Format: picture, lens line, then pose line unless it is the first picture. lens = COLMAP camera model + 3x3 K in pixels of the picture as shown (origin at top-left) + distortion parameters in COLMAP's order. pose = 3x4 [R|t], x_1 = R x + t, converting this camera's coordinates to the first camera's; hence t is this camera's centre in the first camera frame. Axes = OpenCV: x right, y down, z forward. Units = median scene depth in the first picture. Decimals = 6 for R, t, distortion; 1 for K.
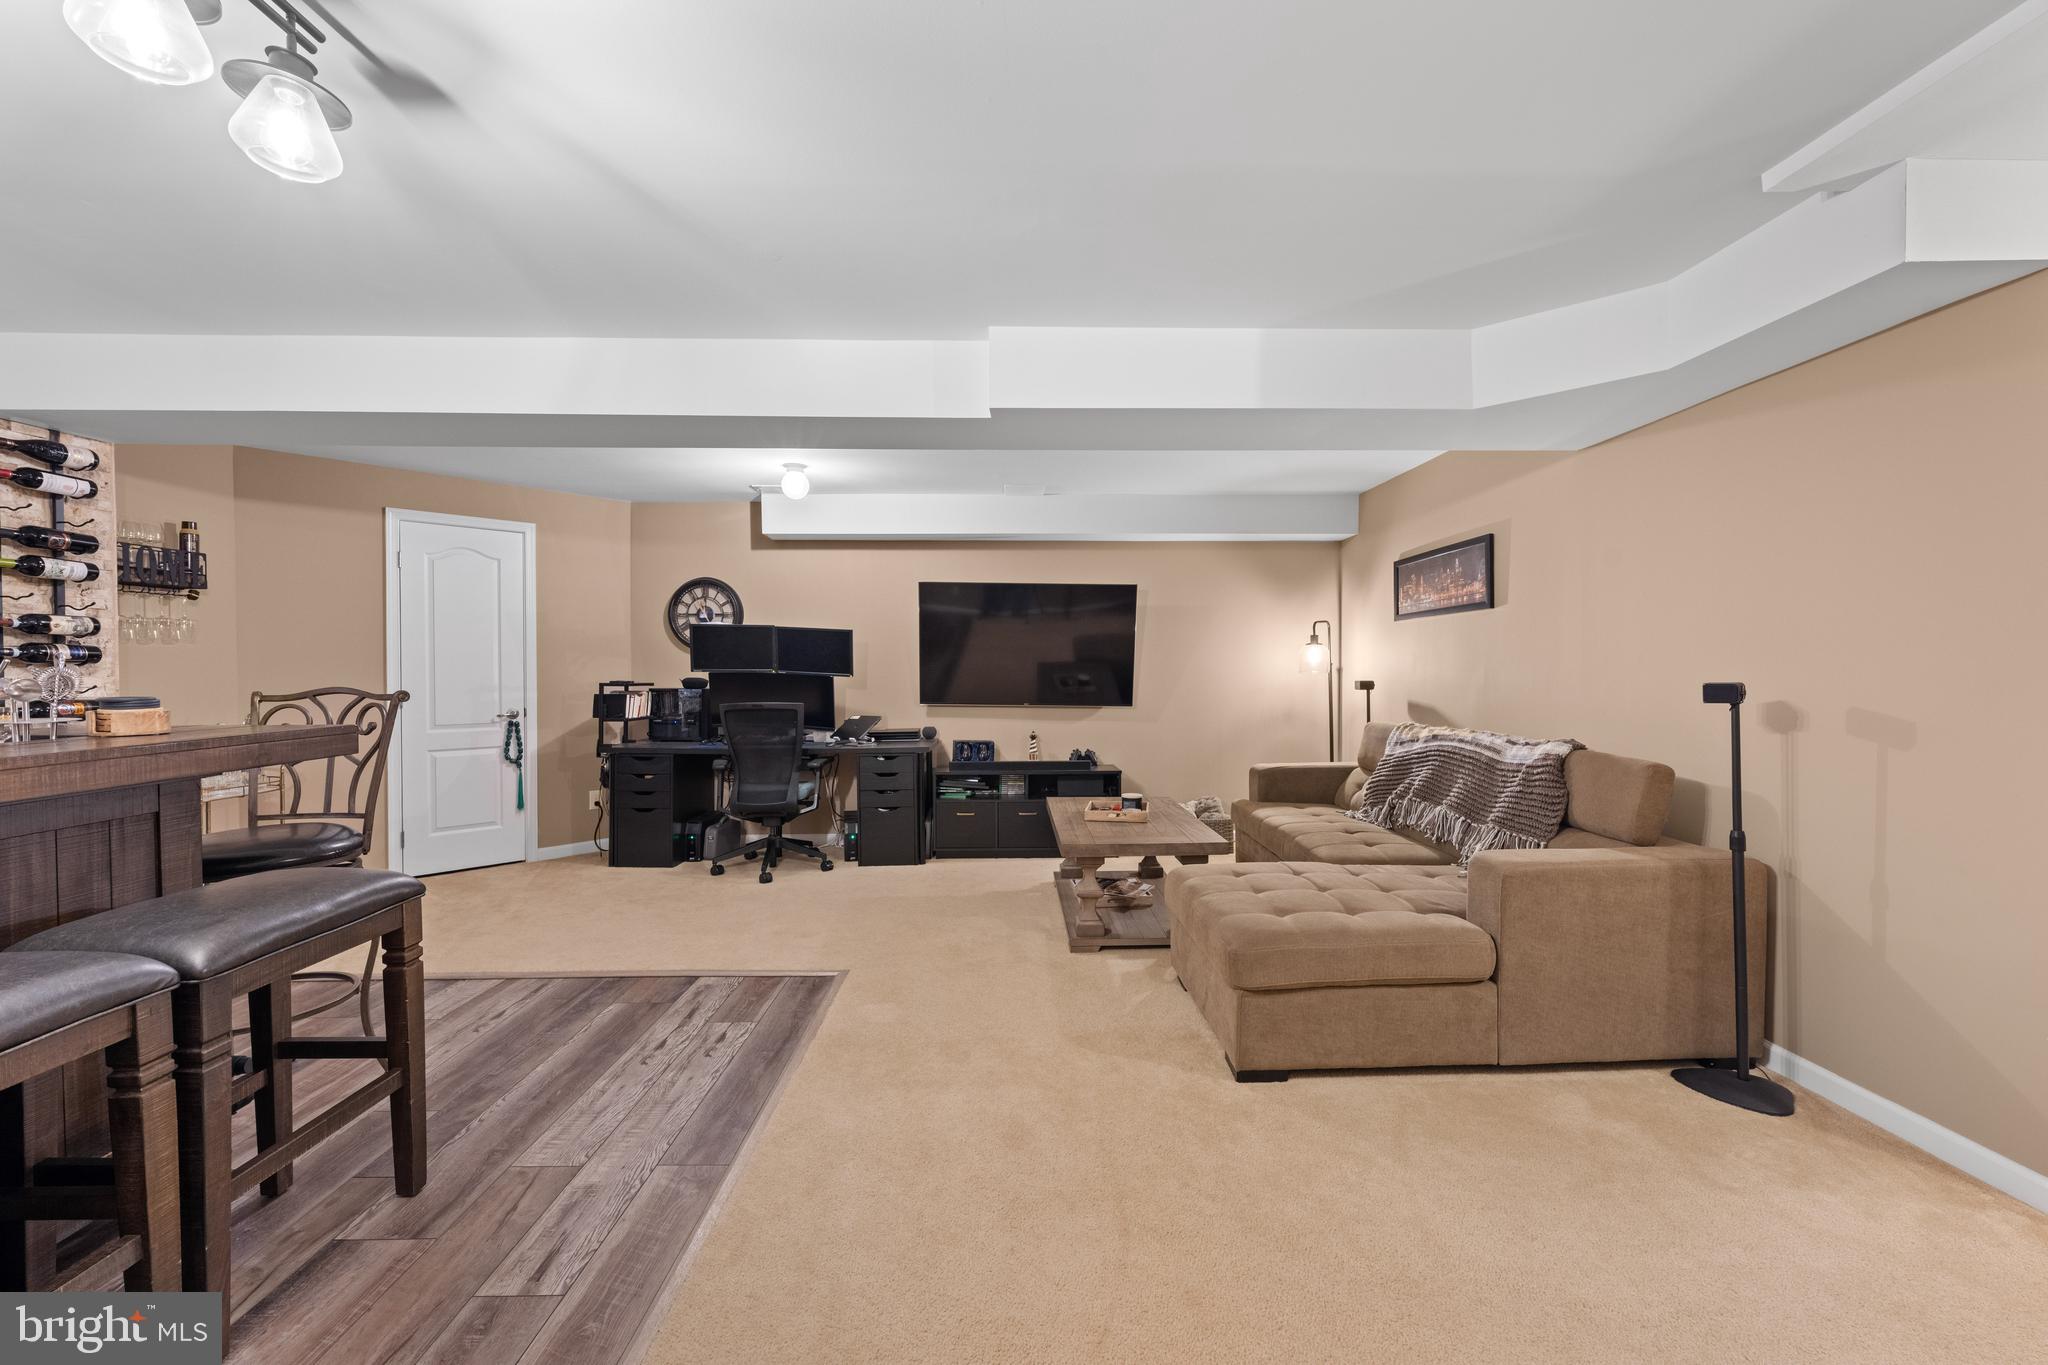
lens RADIAL K [[812.0, 0, 1028.2], [0, 812.0, 674.7], [0, 0, 1]] dist [-0.000317, 0.000320]
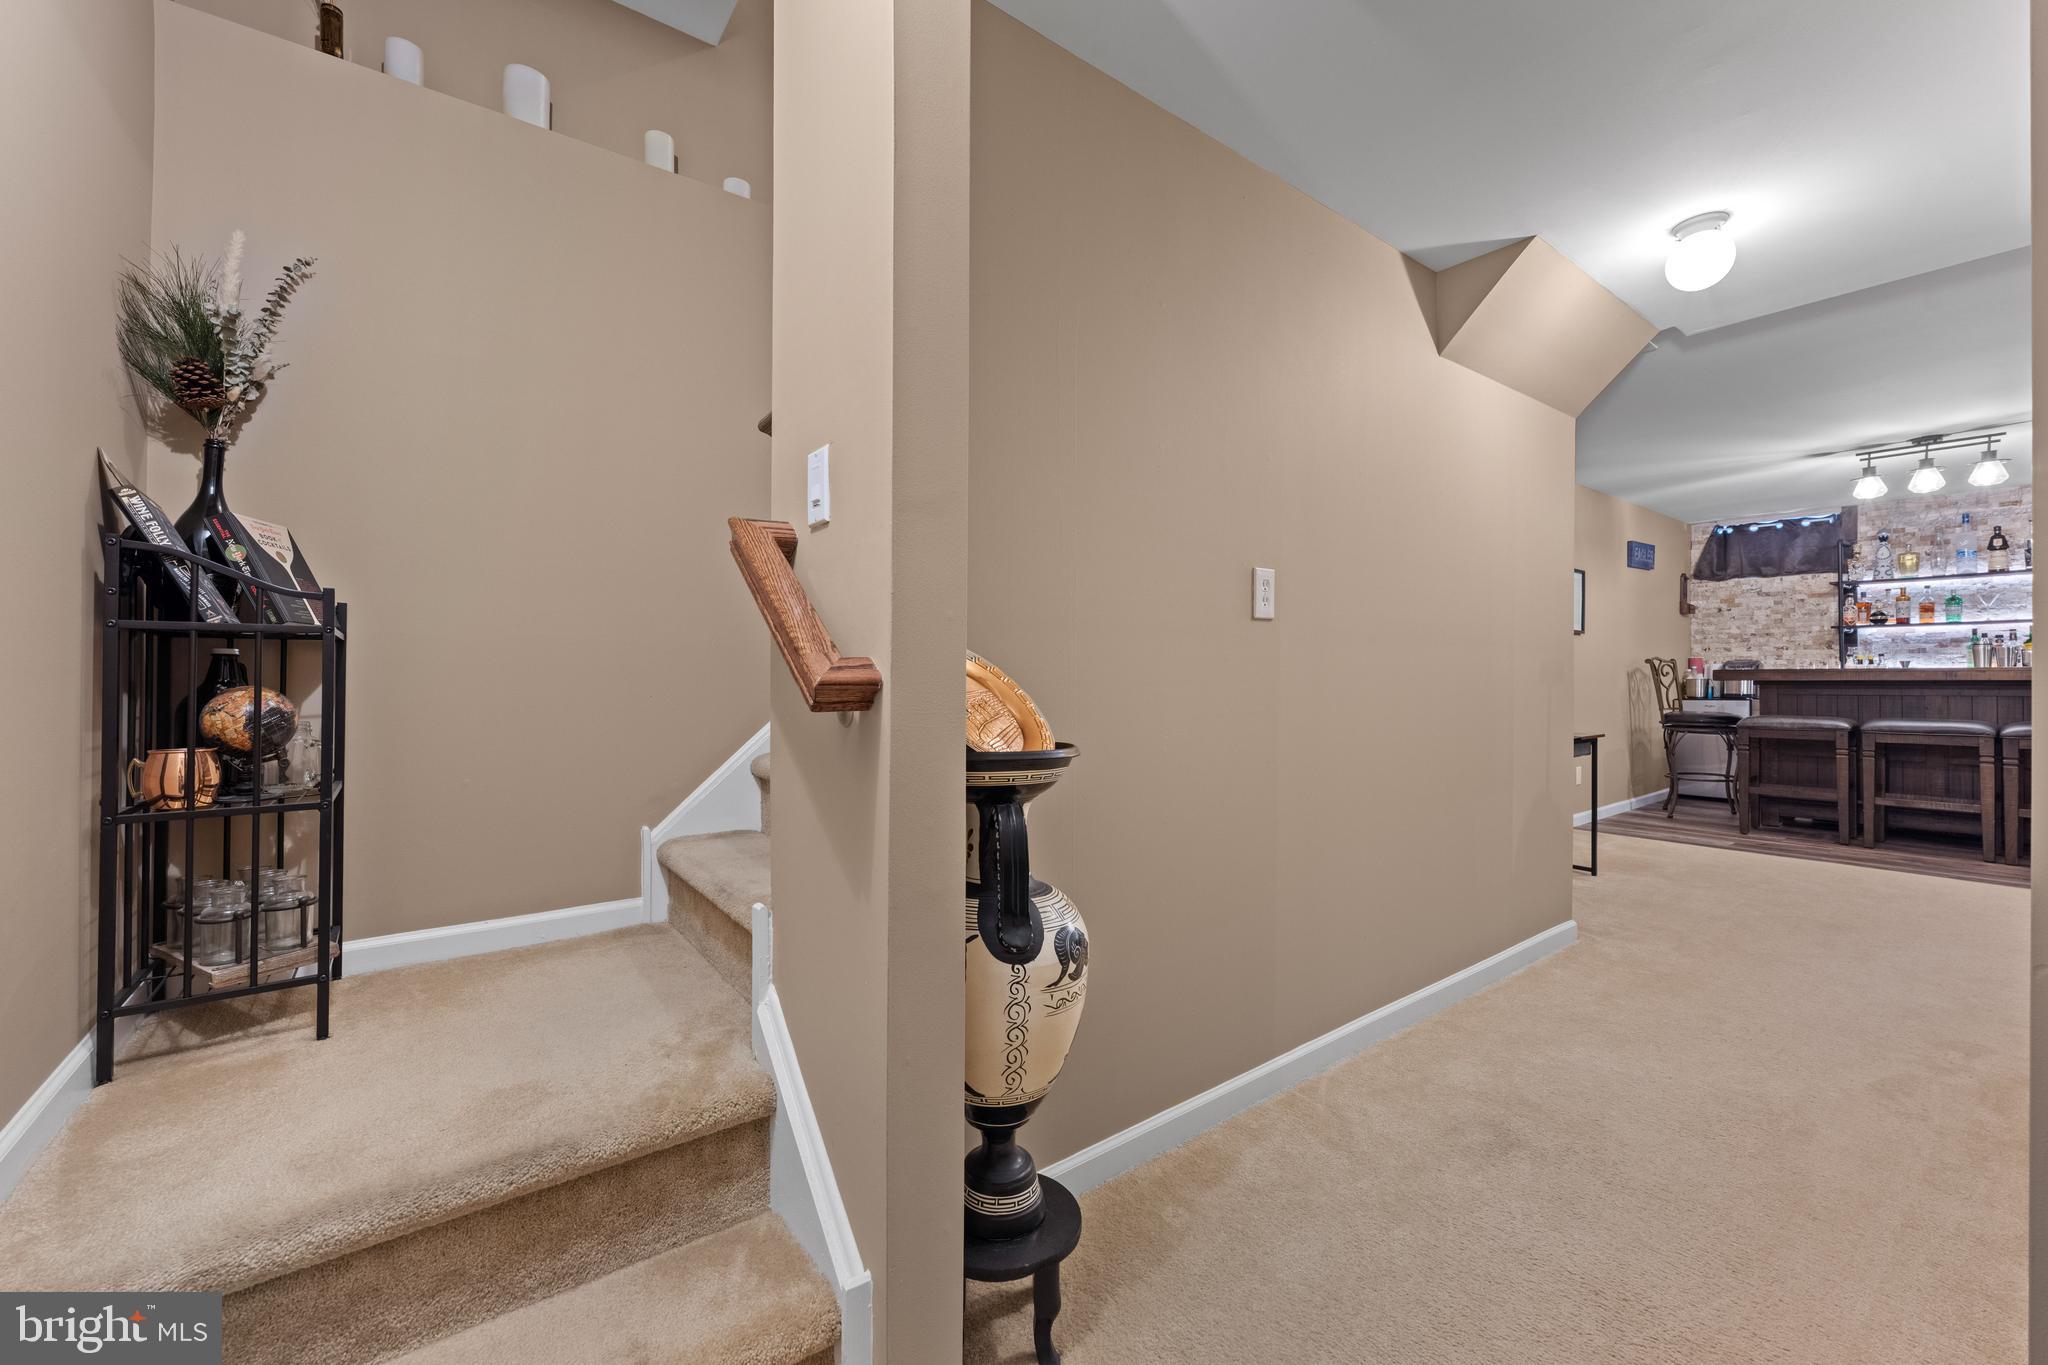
lens RADIAL K [[812.0, 0, 1026.2], [0, 812.0, 676.3], [0, 0, 1]] dist [-0.000317, 0.000320]
pose [[-0.813171, 0.007705, -0.581973, 1.734188], [0.001976, 0.999943, 0.010478, 0.040793], [0.582021, 0.007371, -0.813140, 0.596964]]
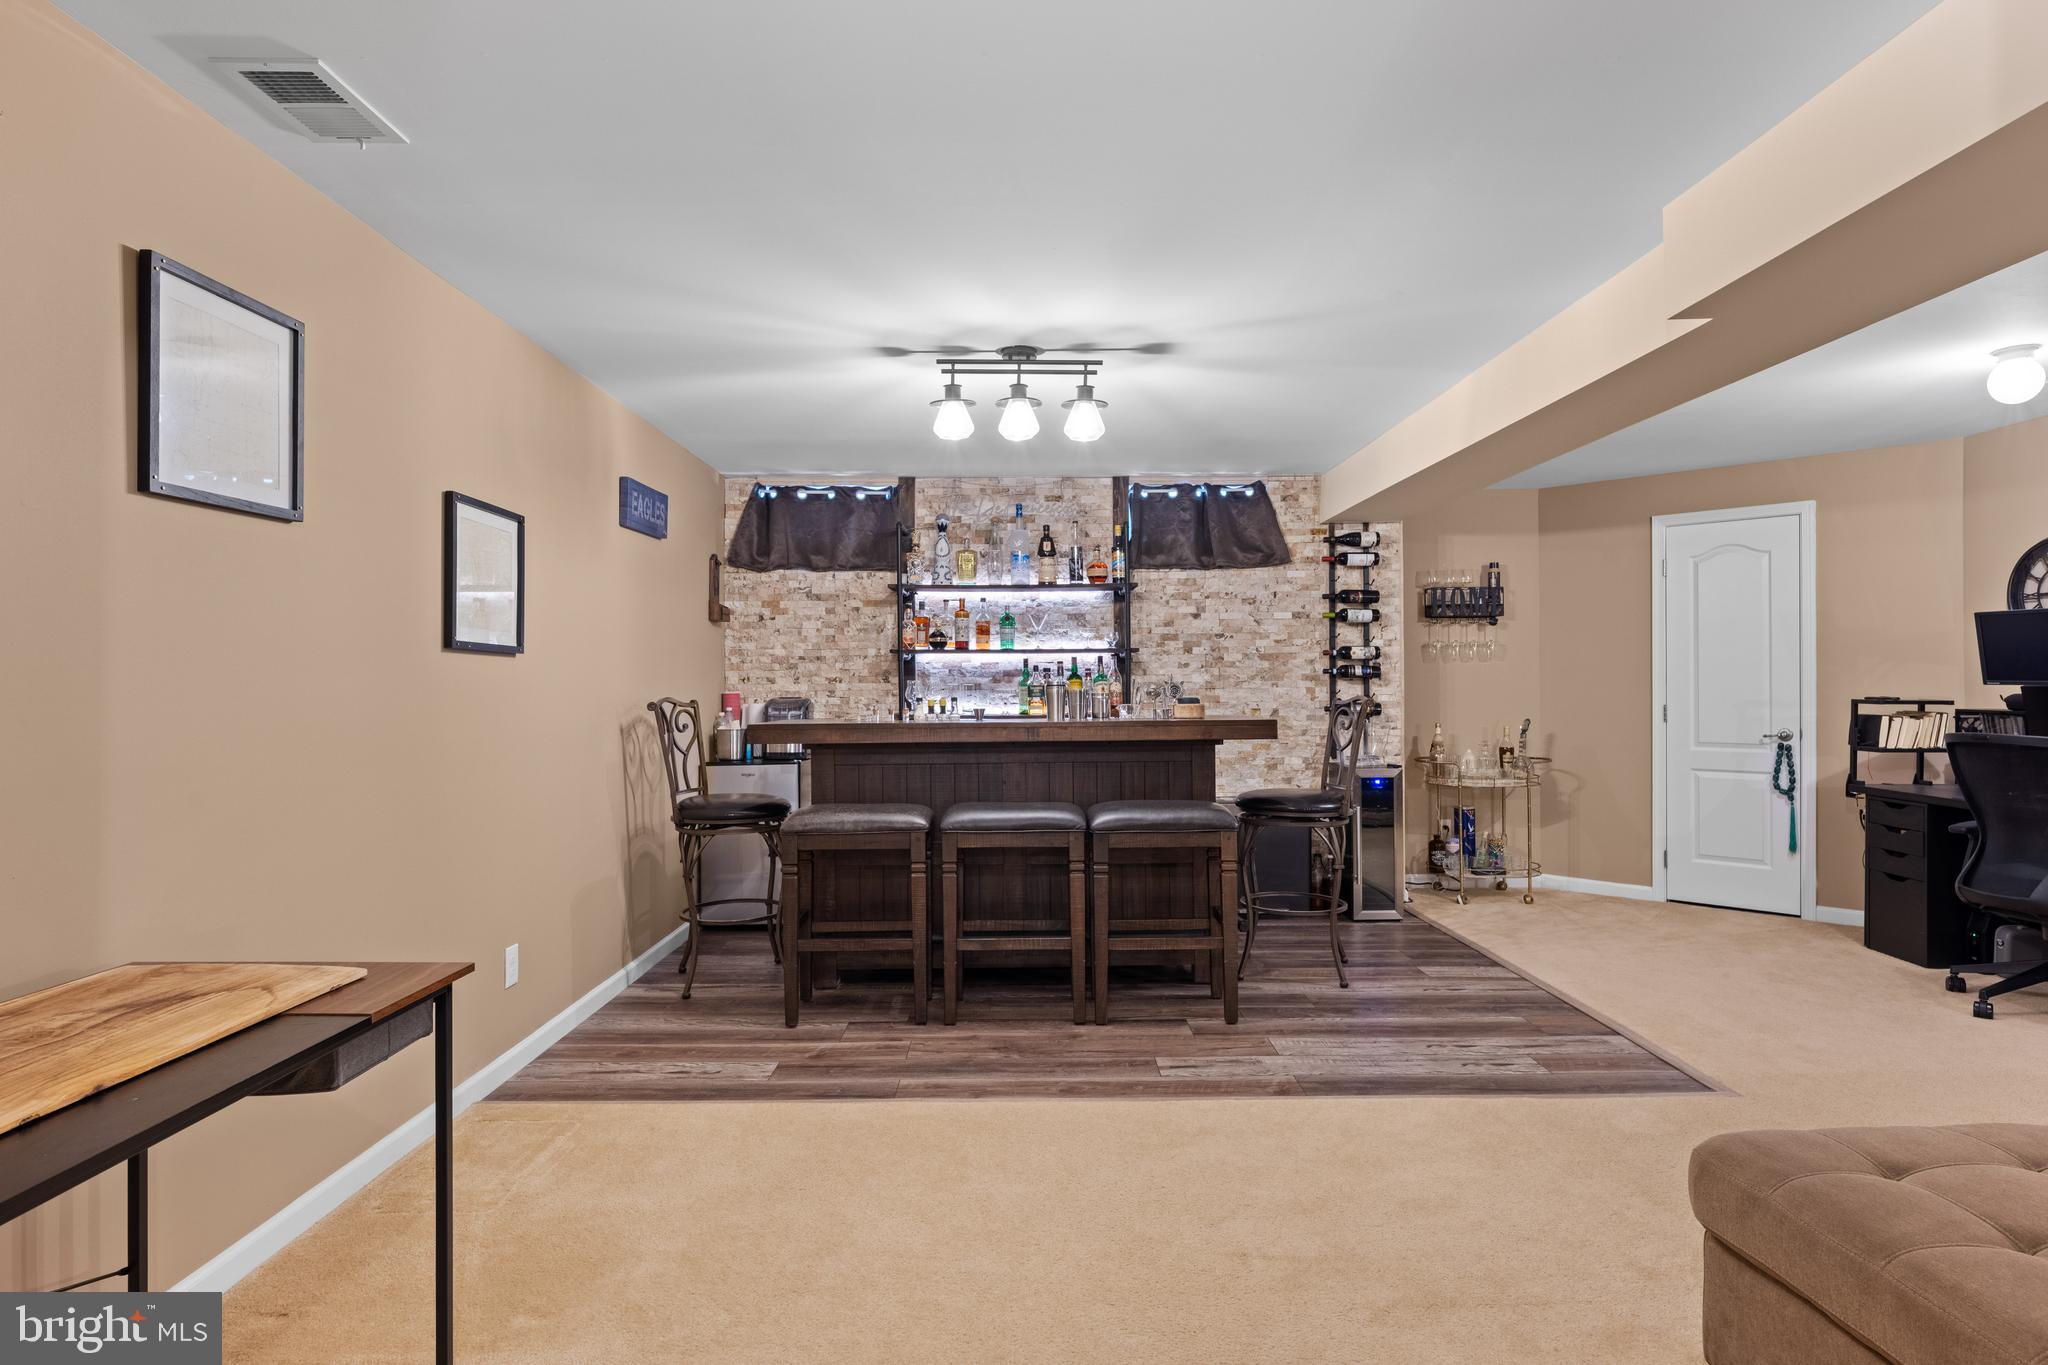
lens RADIAL K [[1109.5, 0, 1029.7], [0, 1109.5, 683.9], [0, 0, 1]] dist [0.005628, 0.000724]
pose [[-0.014264, 0.002372, -0.999895, 0.808280], [-0.004042, 0.999989, 0.002430, -0.005783], [0.999890, 0.004076, -0.014254, 0.385289]]
